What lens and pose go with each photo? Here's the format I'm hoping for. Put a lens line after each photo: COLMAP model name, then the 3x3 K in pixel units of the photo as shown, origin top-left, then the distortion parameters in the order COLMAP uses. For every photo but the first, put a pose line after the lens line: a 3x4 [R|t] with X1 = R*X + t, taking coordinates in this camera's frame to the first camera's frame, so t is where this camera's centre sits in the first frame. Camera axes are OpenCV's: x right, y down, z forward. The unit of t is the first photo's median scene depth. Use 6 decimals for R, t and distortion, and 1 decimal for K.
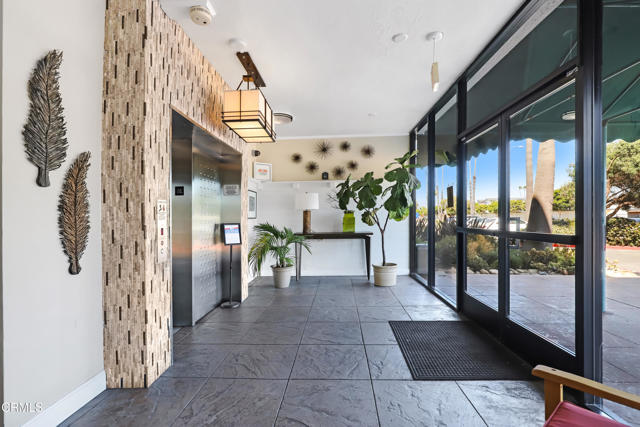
lens RADIAL K [[297.1, 0, 320.0], [0, 297.1, 213.5], [0, 0, 1]] dist [0.002327, -0.010498]
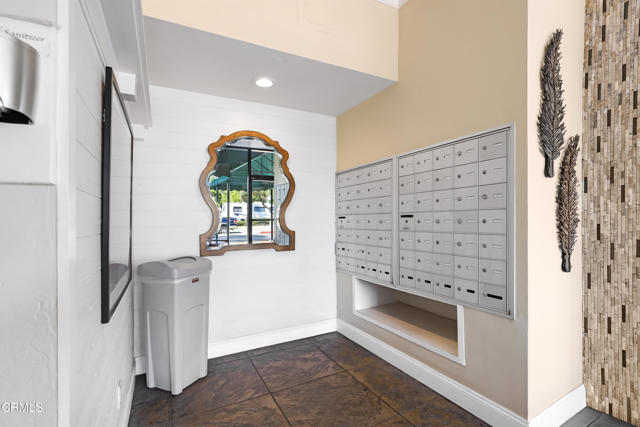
lens RADIAL K [[297.1, 0, 320.0], [0, 297.1, 213.5], [0, 0, 1]] dist [0.002327, -0.010498]
pose [[0.513256, -0.004301, -0.858225, -0.388642], [0.015883, 0.999864, 0.004488, 0.008837], [0.858088, -0.015935, 0.513255, -0.107930]]
